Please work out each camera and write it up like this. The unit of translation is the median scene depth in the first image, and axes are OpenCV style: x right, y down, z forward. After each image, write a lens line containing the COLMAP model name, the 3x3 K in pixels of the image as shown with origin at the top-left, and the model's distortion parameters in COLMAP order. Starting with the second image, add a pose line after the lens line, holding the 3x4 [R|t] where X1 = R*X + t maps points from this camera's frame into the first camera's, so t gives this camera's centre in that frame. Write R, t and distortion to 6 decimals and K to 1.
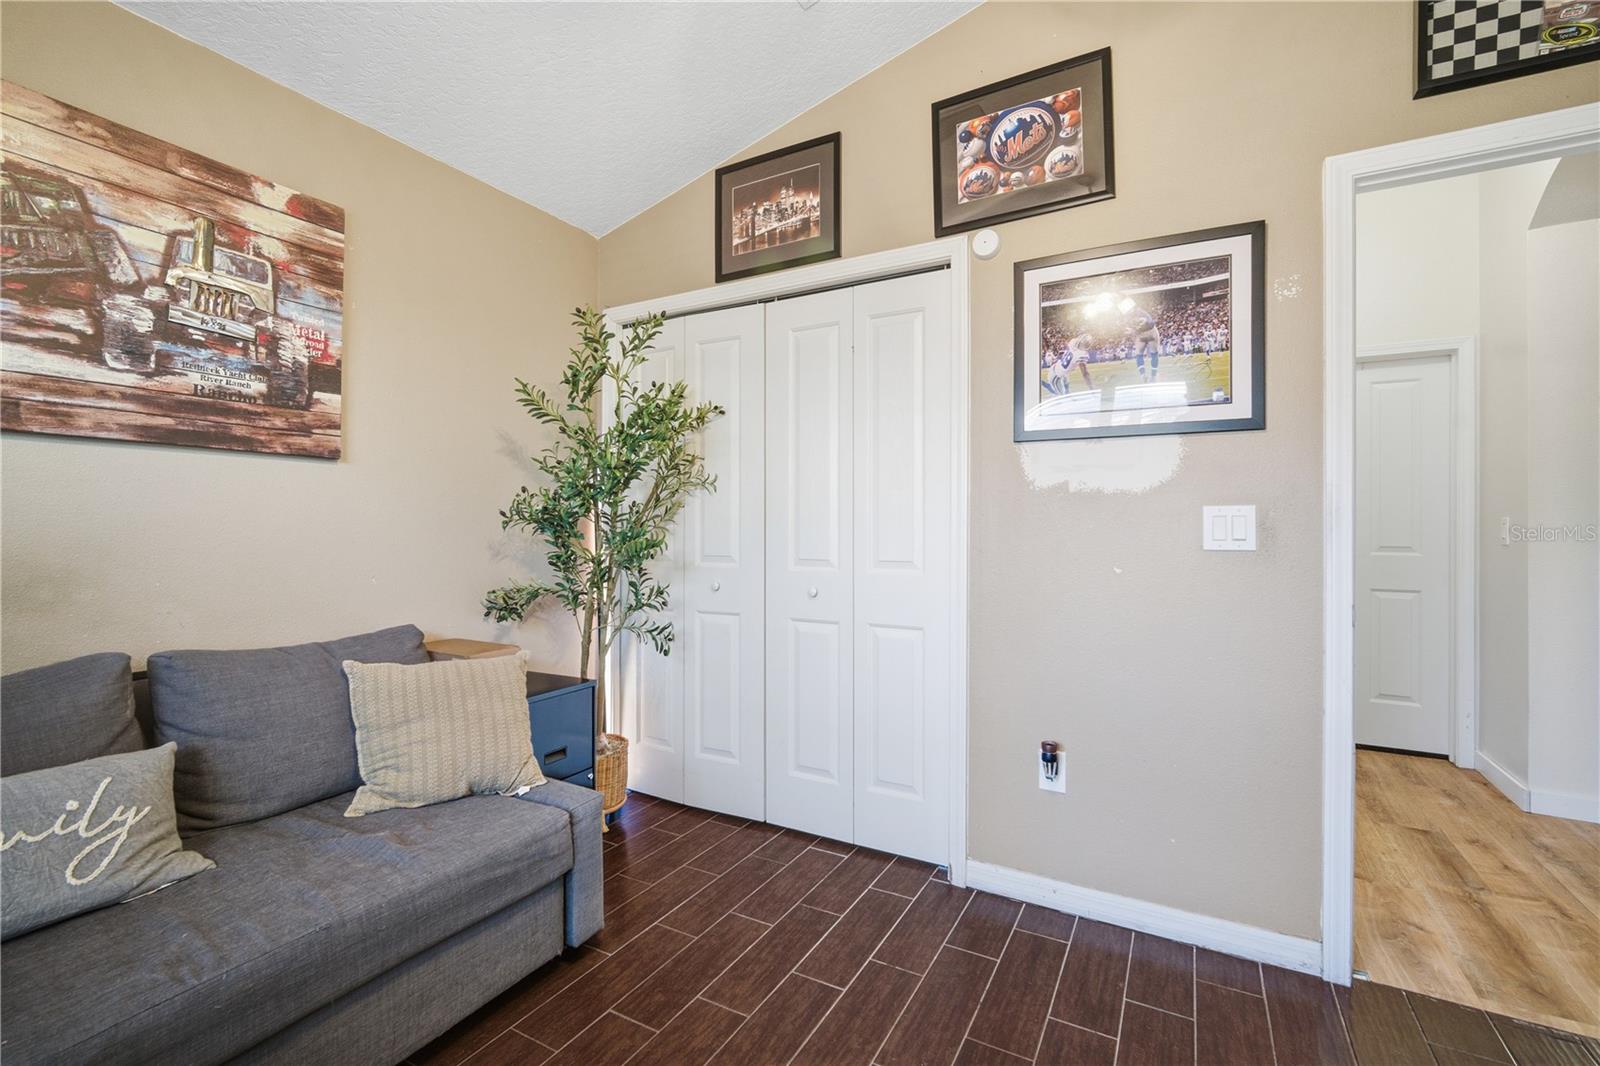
lens RADIAL K [[719.2, 0, 795.1], [0, 719.2, 524.1], [0, 0, 1]] dist [0.000632, 0.000828]
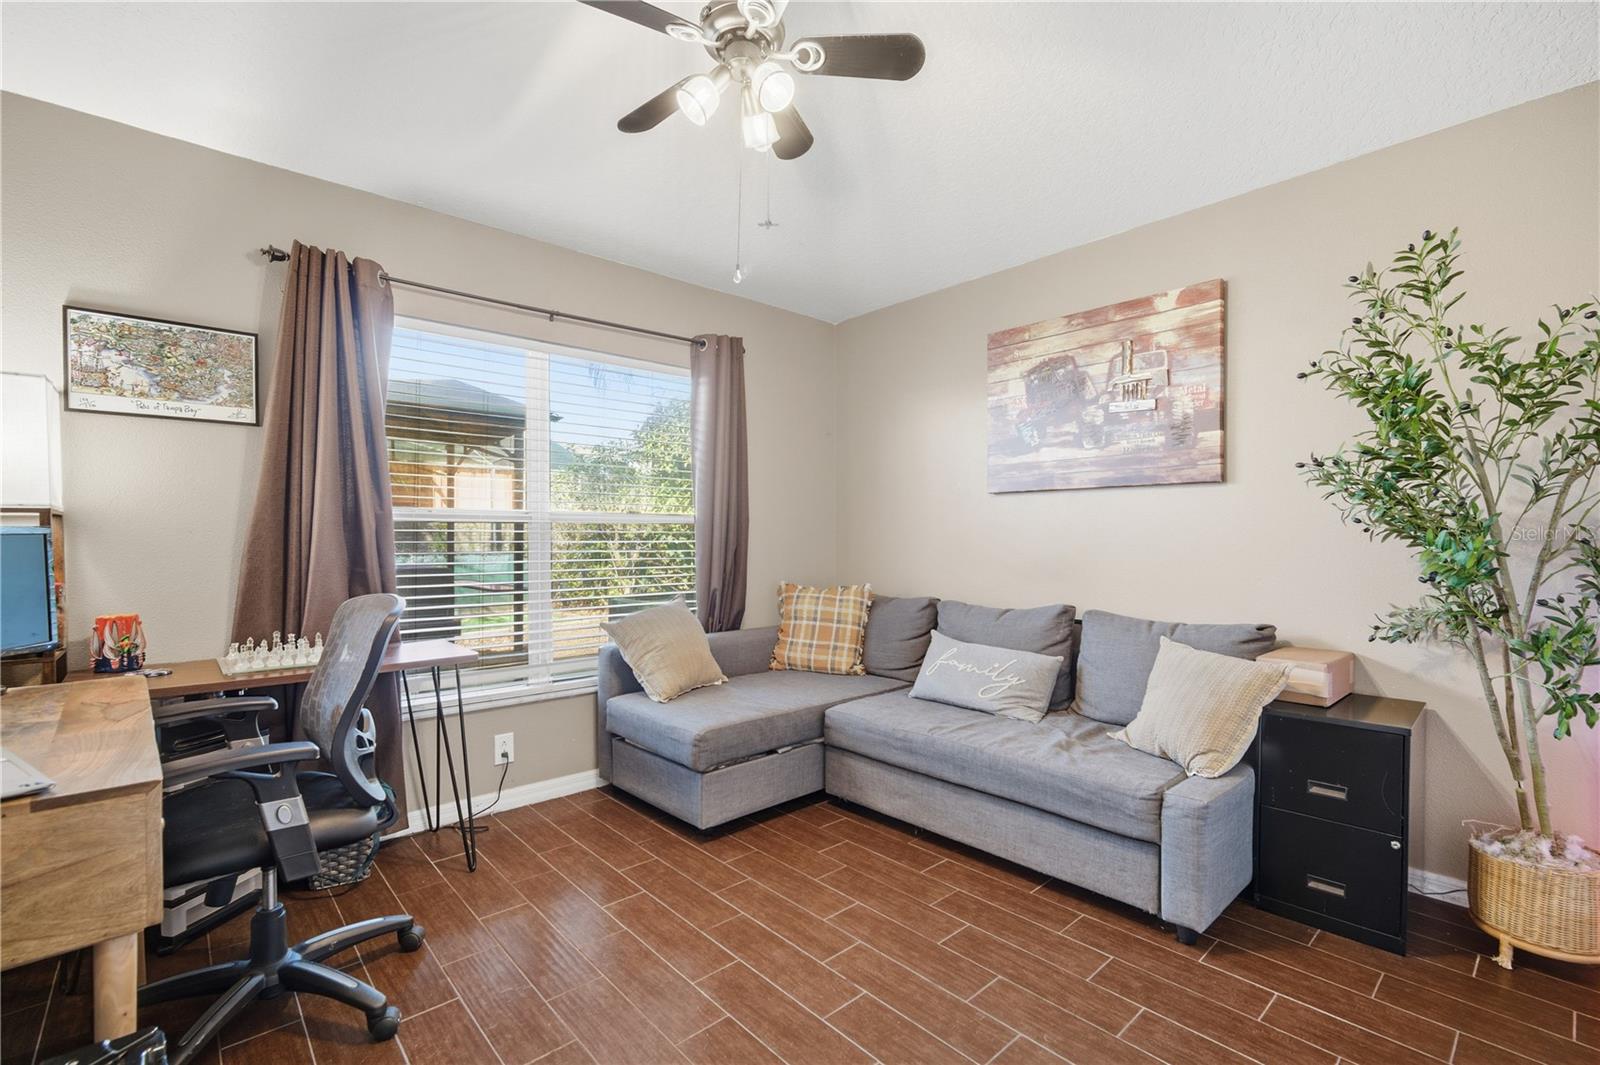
lens RADIAL K [[719.2, 0, 804.8], [0, 719.2, 548.9], [0, 0, 1]] dist [0.000632, 0.000828]
pose [[-0.318579, 0.011034, -0.947832, 0.900224], [0.006760, 0.999933, 0.009368, 0.010434], [0.947872, -0.003423, -0.318632, 0.833163]]
